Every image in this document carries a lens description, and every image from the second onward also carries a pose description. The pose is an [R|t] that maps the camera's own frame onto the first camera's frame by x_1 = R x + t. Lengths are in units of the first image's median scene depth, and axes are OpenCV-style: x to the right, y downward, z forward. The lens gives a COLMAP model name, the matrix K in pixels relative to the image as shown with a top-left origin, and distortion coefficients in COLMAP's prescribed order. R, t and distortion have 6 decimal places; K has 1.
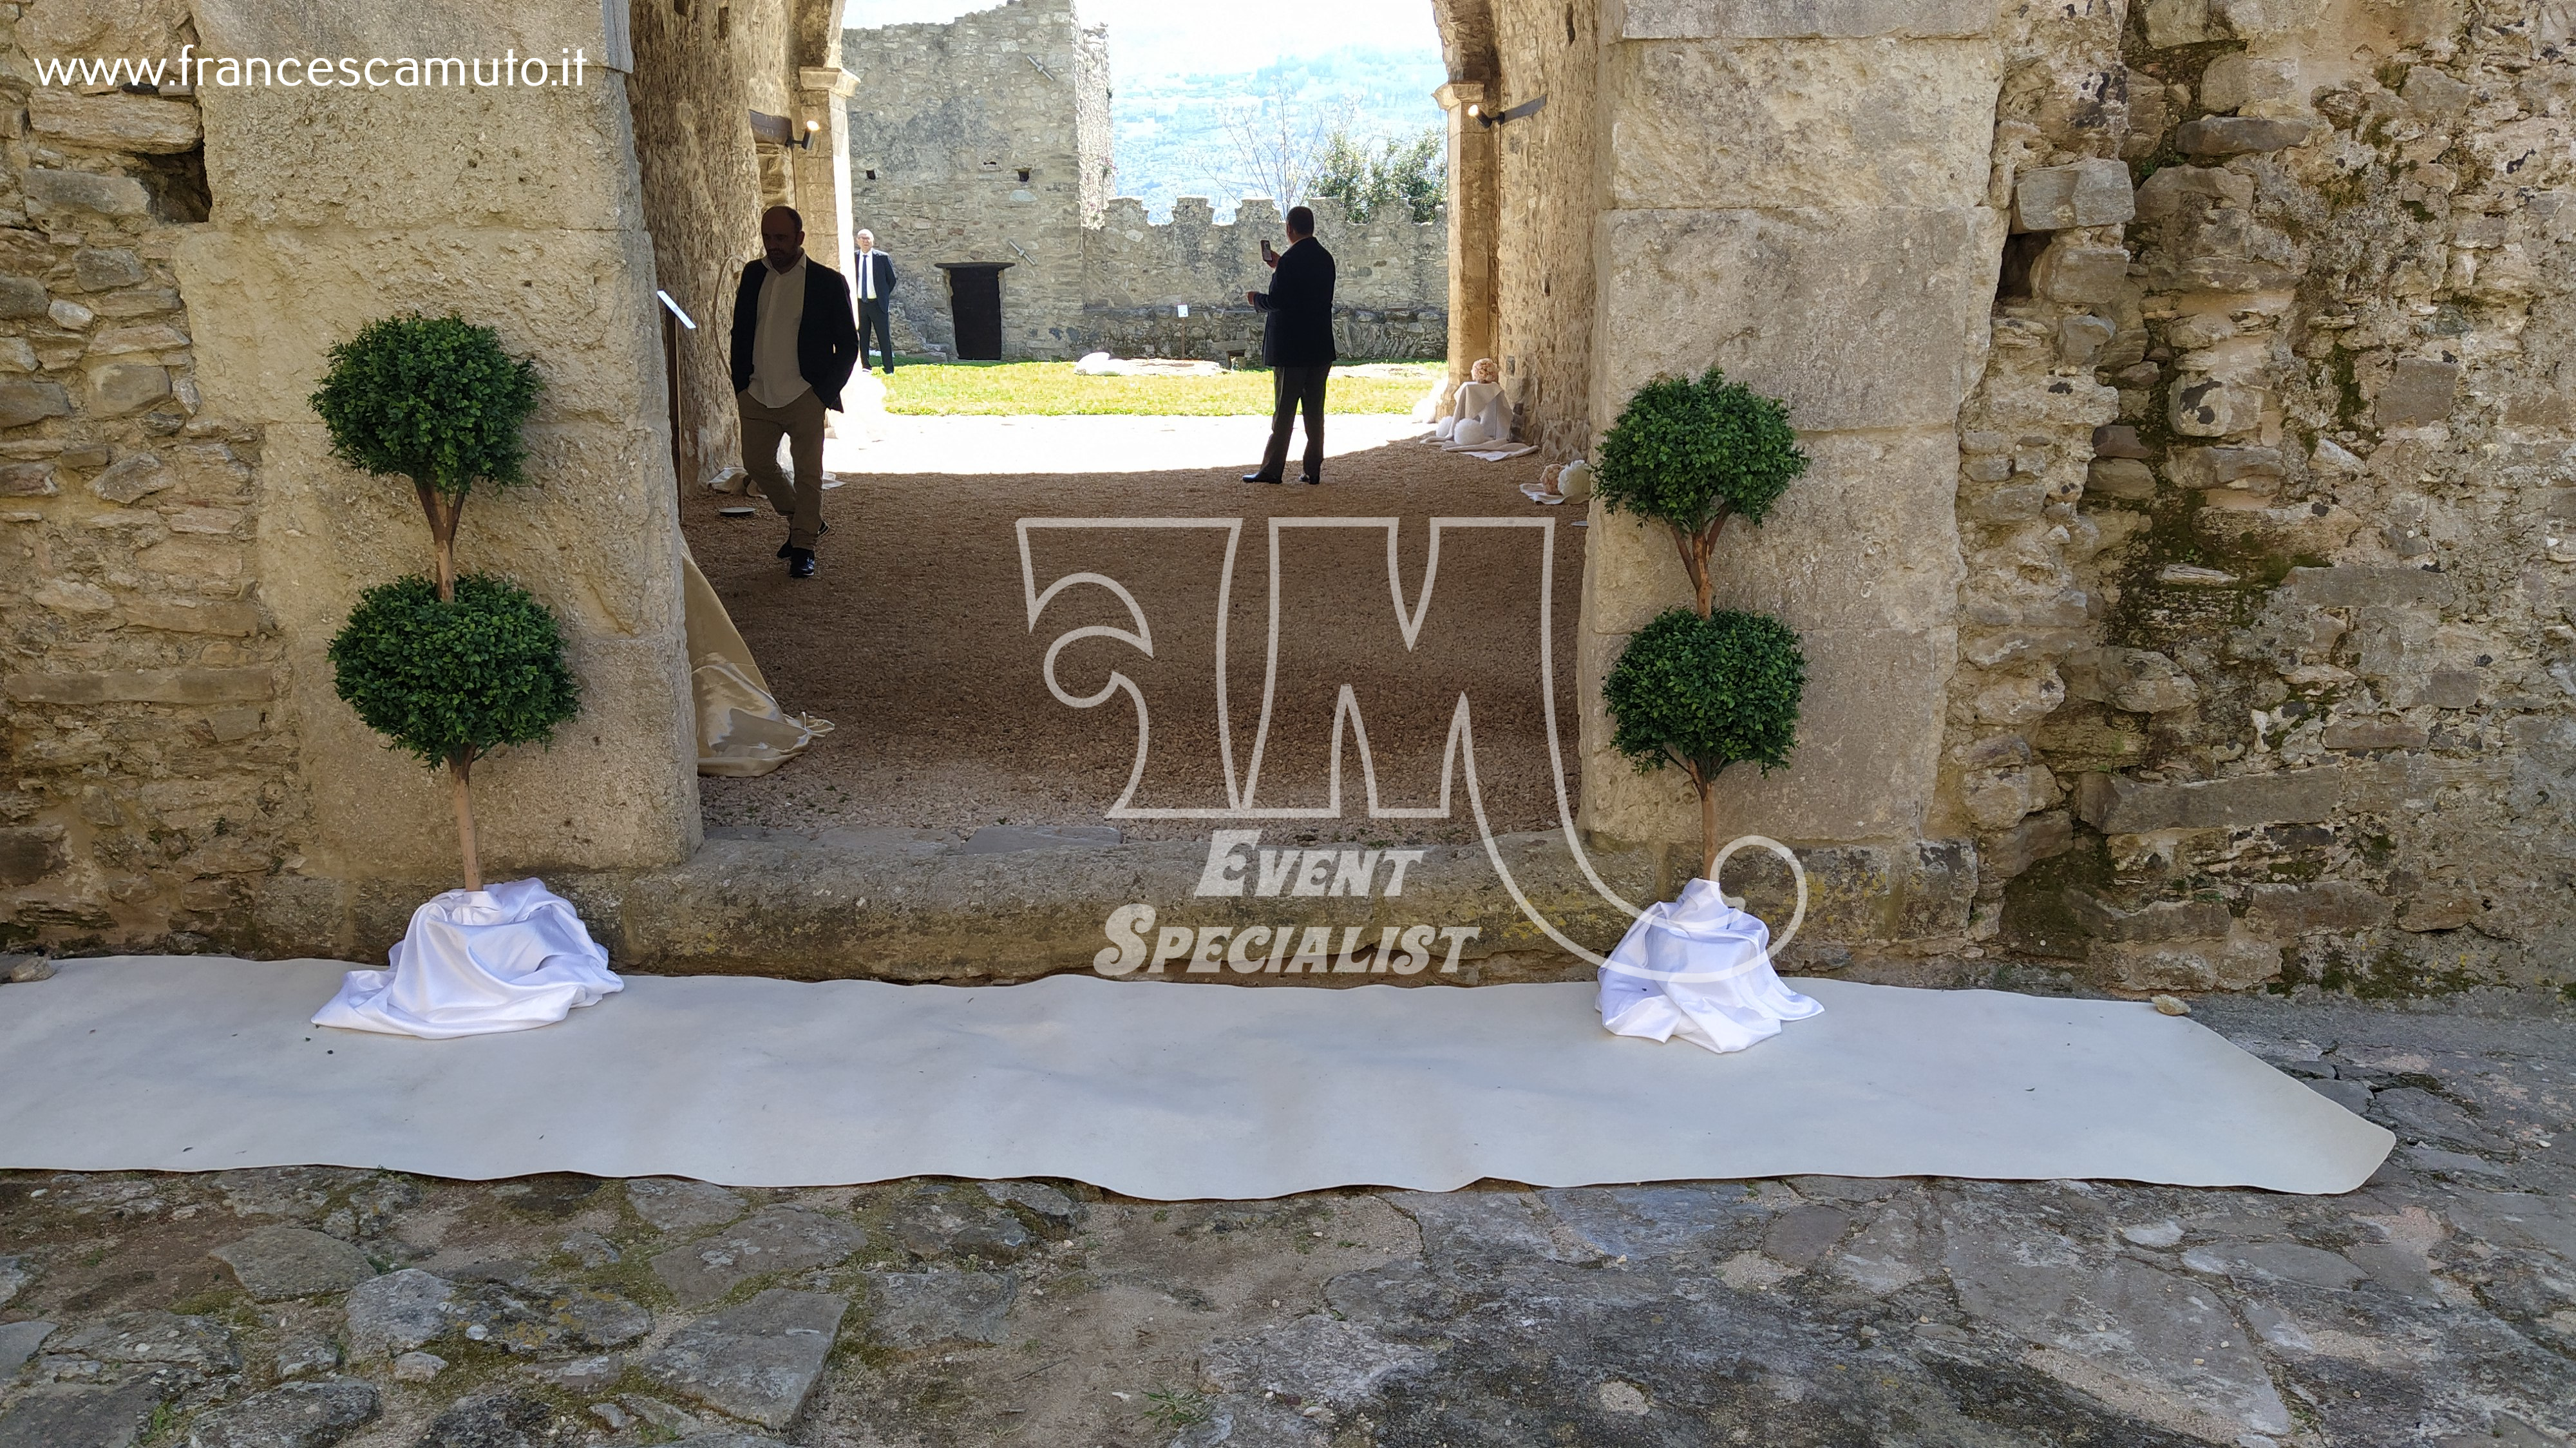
lens RADIAL K [[1918.8, 0, 1288.0], [0, 1918.8, 724.0], [0, 0, 1]] dist [0.111418, -0.200360]
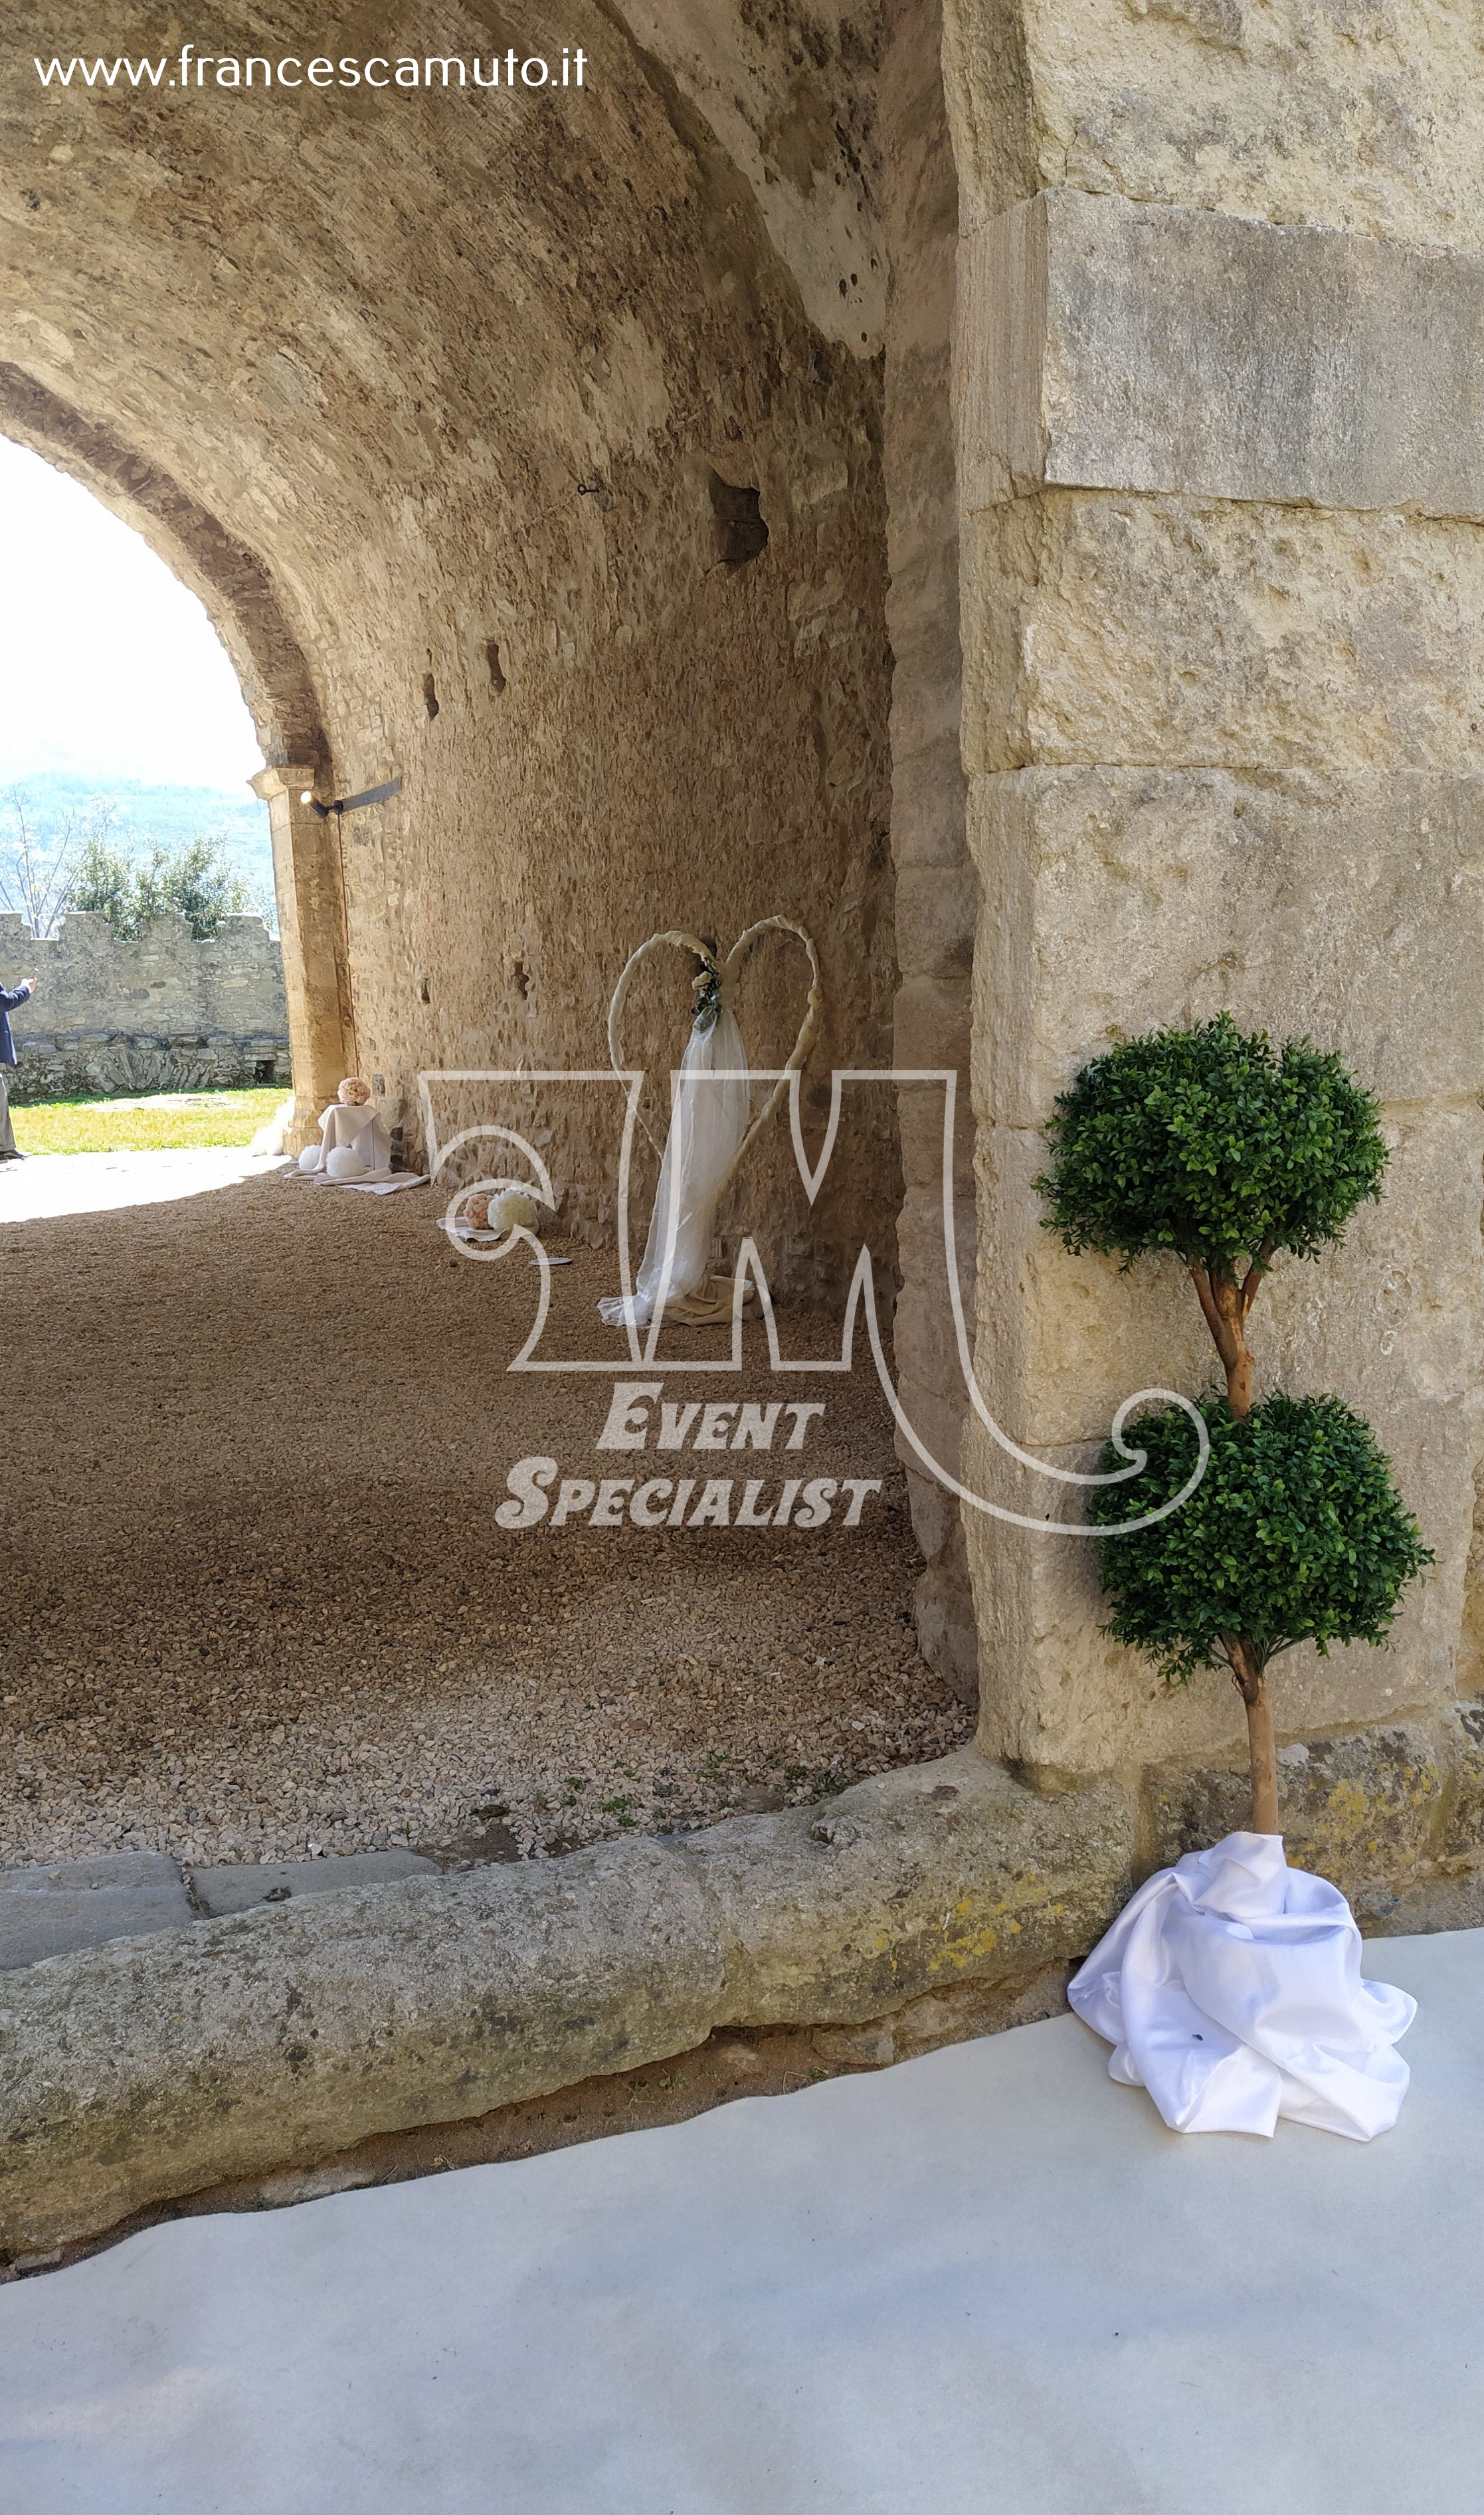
lens RADIAL K [[1924.6, 0, 743.3], [0, 1924.6, 1301.5], [0, 0, 1]] dist [0.098733, -0.126186]
pose [[0.933403, -0.072898, 0.351346, -0.141536], [0.100336, 0.993112, -0.060503, -0.065817], [-0.344516, 0.091726, 0.934289, 0.454274]]
